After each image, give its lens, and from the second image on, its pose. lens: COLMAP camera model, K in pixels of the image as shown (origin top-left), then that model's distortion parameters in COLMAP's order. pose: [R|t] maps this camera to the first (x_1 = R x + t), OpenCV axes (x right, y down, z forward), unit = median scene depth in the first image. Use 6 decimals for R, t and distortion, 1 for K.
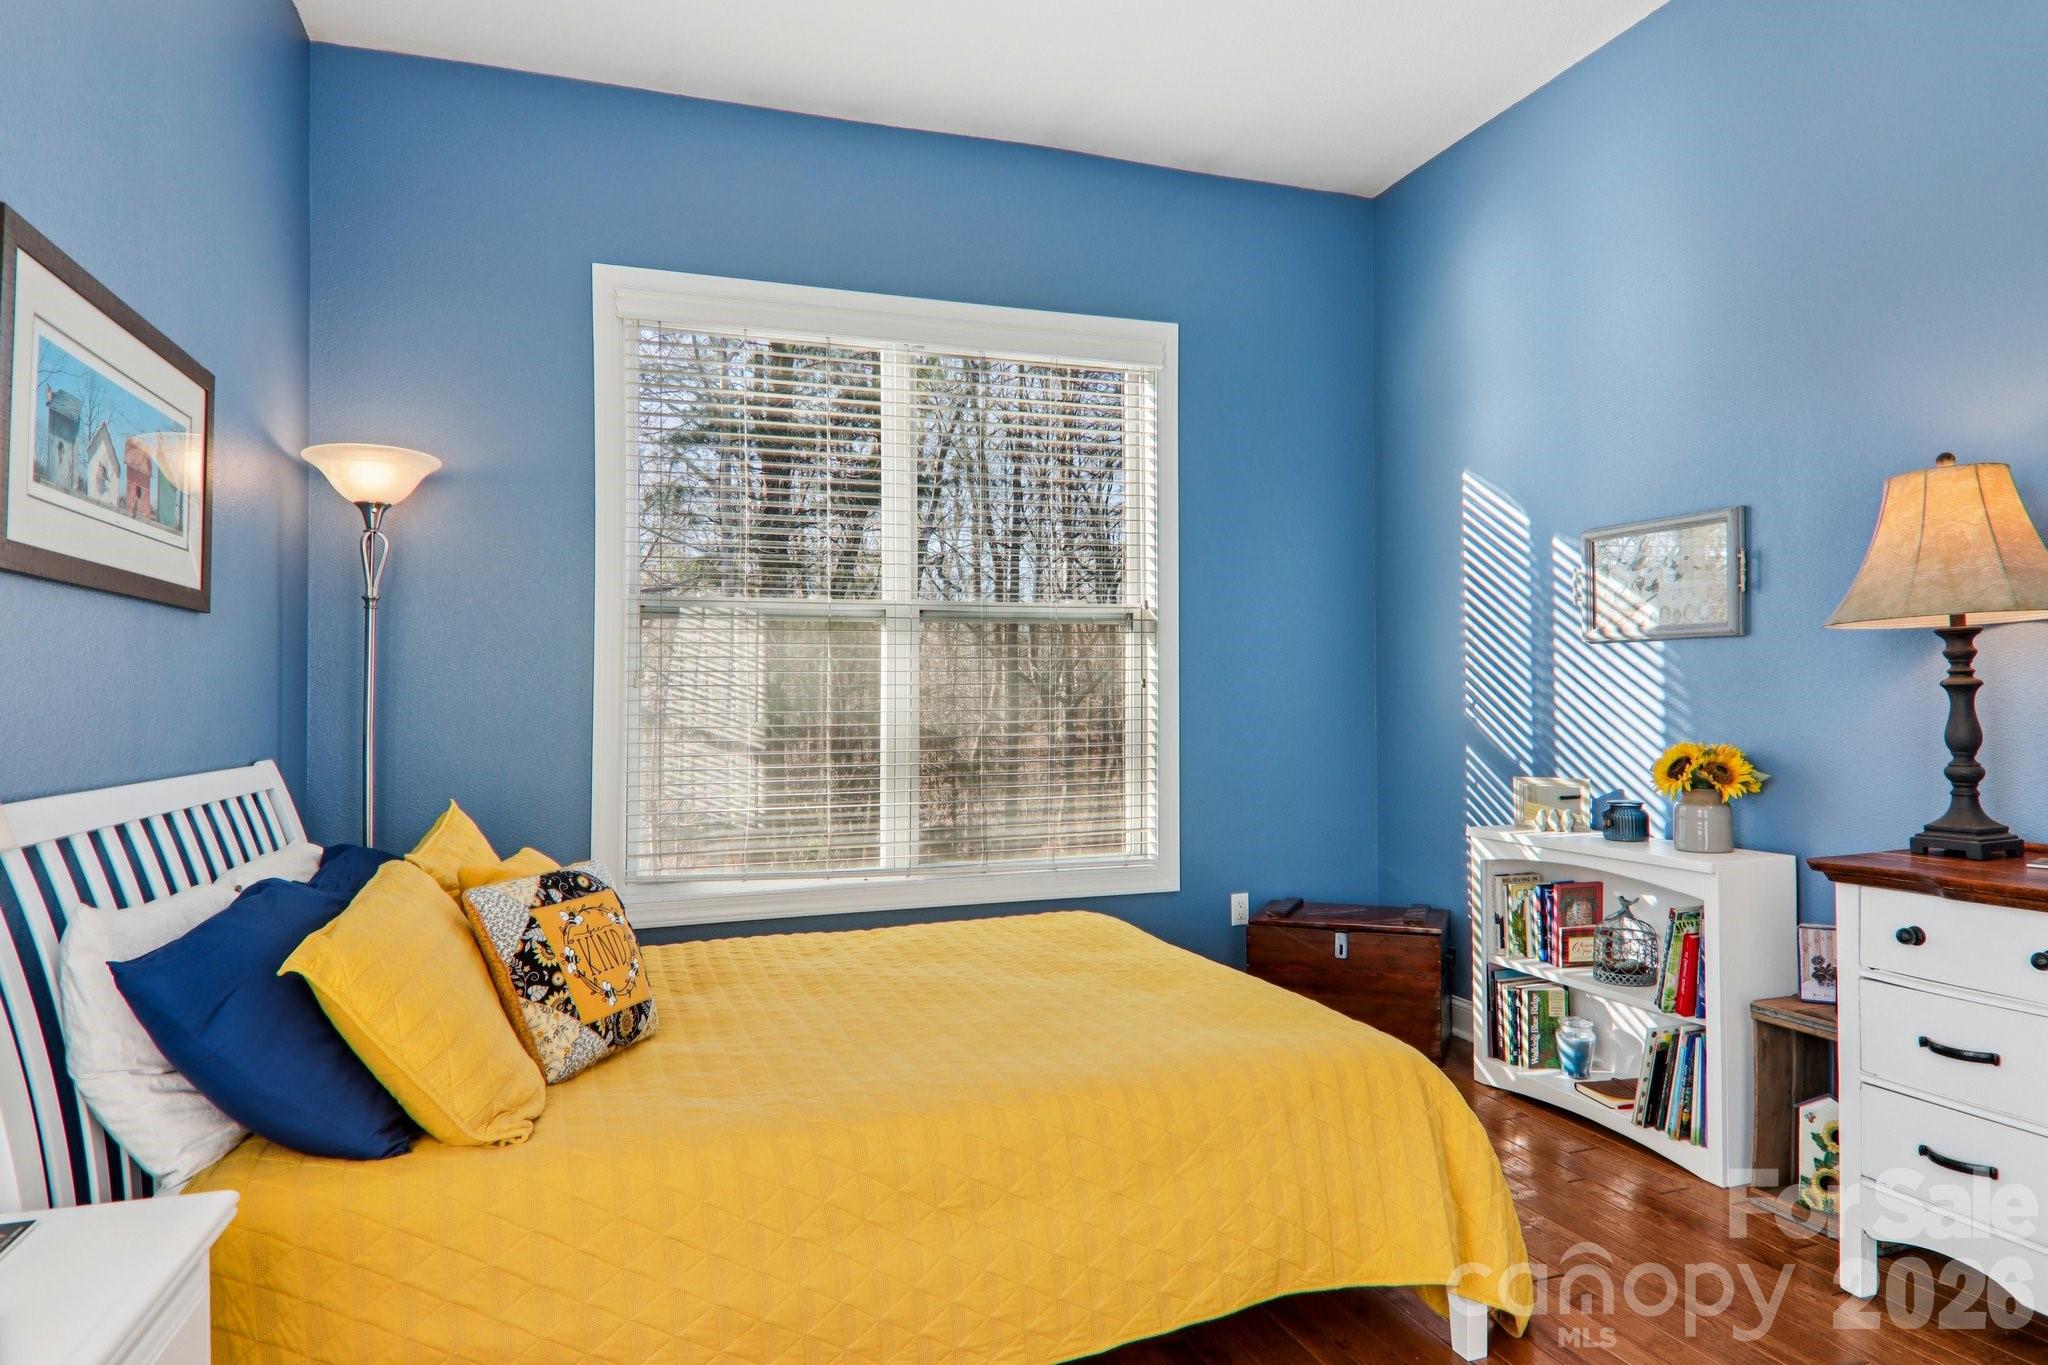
lens RADIAL K [[1168.7, 0, 1035.5], [0, 1168.7, 692.9], [0, 0, 1]] dist [0.002884, -0.000139]
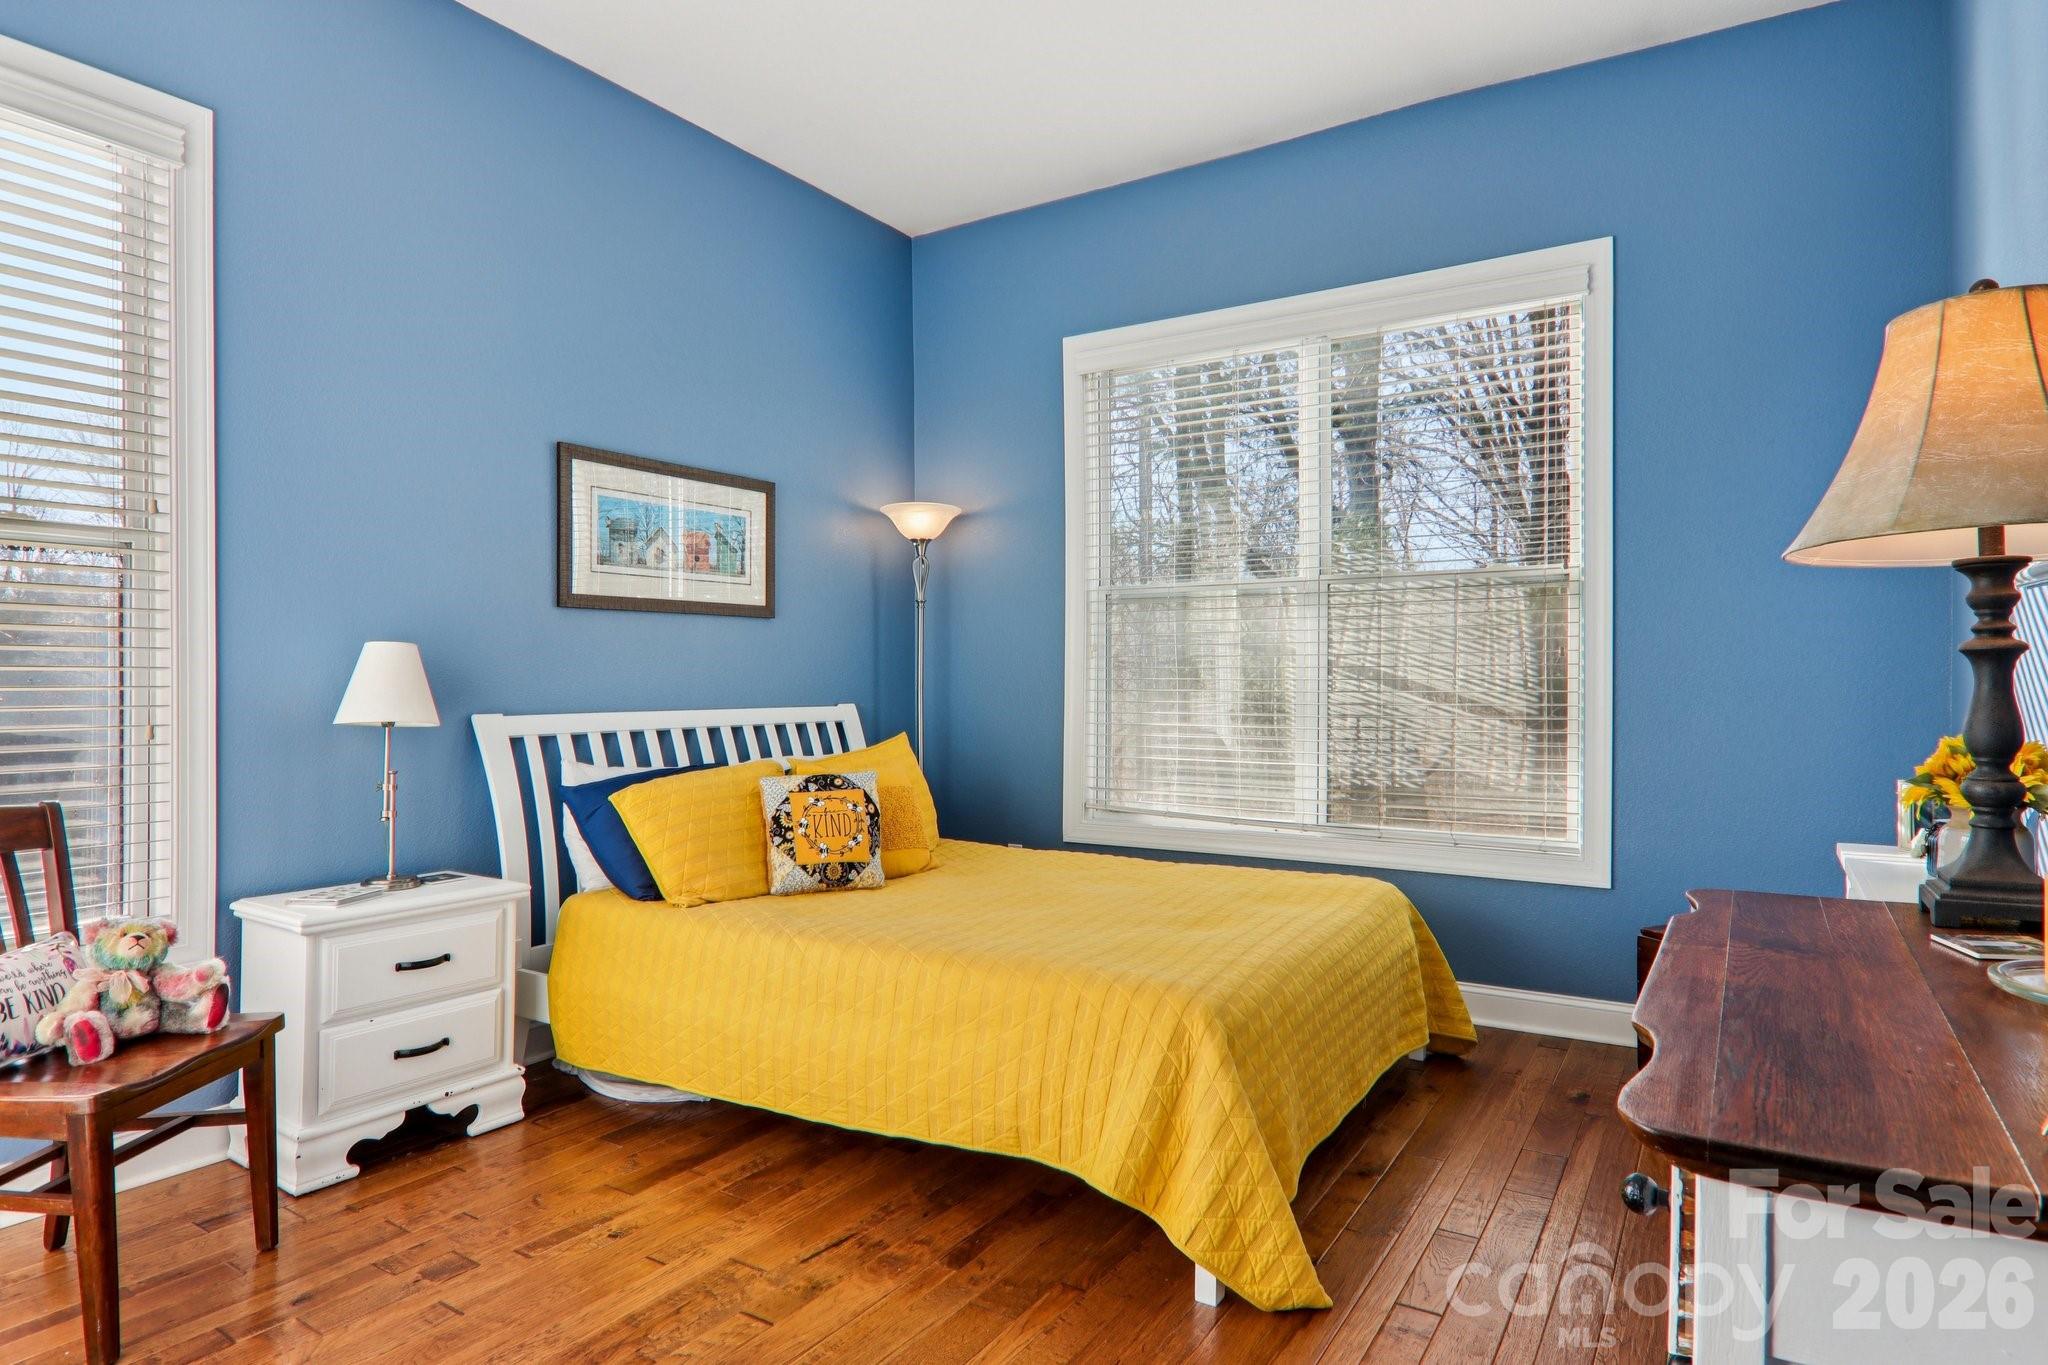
lens RADIAL K [[1168.7, 0, 1035.5], [0, 1168.7, 692.9], [0, 0, 1]] dist [0.002884, -0.000139]
pose [[0.621454, 0.020231, -0.783190, 0.965352], [-0.000171, 0.999670, 0.025688, -0.000035], [0.783451, -0.015830, 0.621252, 0.214737]]
